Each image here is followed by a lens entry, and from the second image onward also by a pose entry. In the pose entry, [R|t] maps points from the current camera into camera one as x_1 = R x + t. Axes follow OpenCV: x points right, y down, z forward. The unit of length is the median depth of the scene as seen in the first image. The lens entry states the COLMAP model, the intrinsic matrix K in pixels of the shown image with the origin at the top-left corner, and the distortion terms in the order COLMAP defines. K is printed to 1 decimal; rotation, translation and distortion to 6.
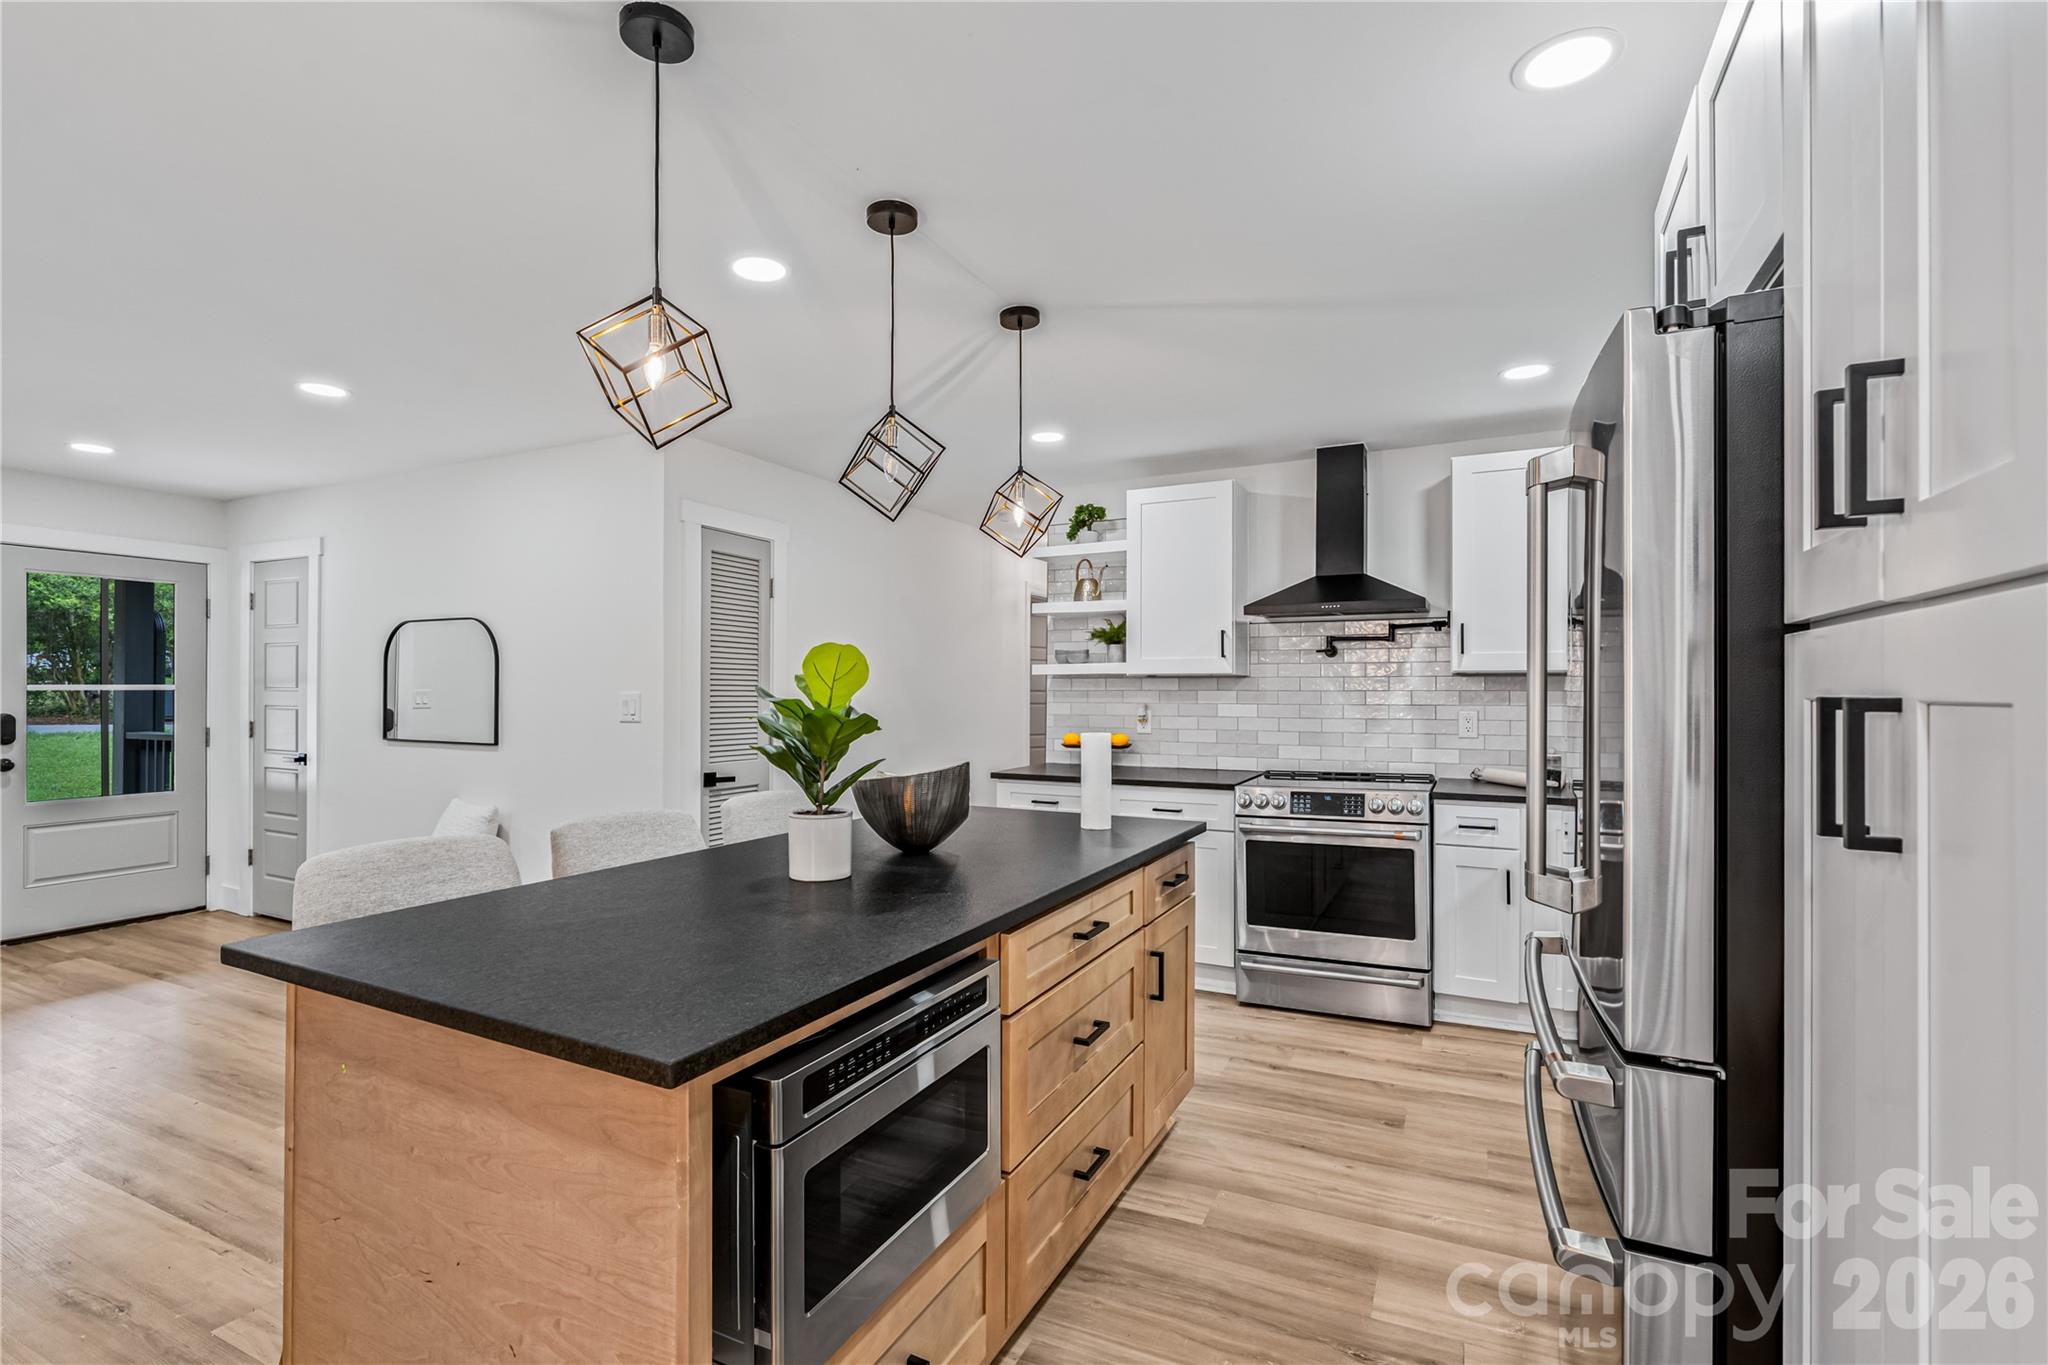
lens RADIAL K [[923.2, 0, 1021.3], [0, 923.2, 688.7], [0, 0, 1]] dist [-0.007891, 0.002809]
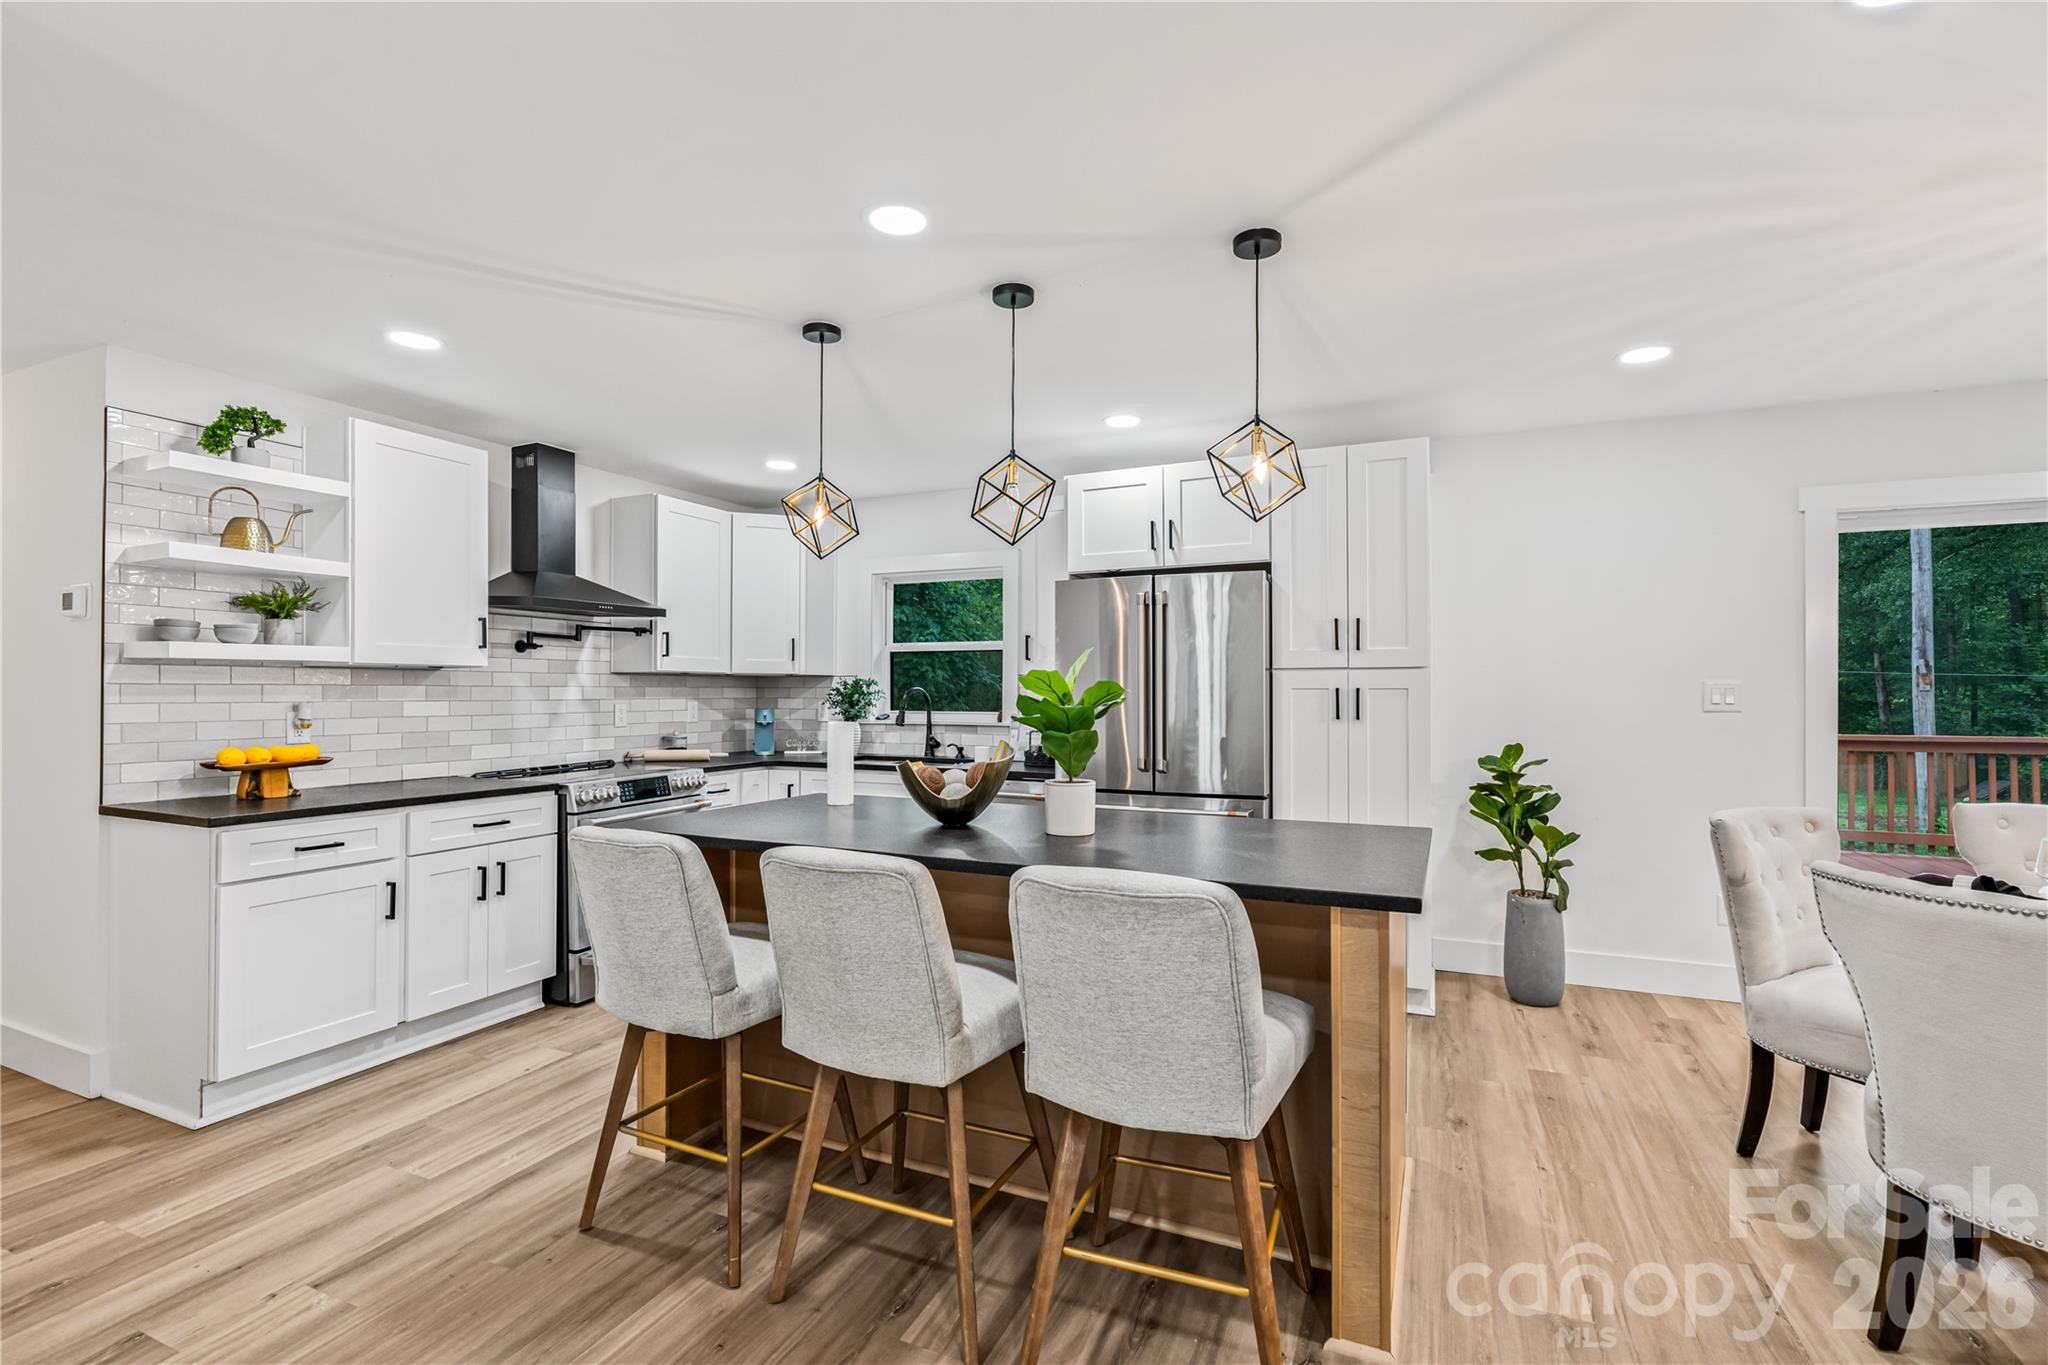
lens RADIAL K [[923.2, 0, 1019.3], [0, 923.2, 686.6], [0, 0, 1]] dist [-0.007891, 0.002809]
pose [[-0.034037, 0.003494, 0.999414, -0.653509], [-0.005810, 0.999976, -0.003694, 0.003271], [-0.999404, -0.005932, -0.034016, 0.488272]]
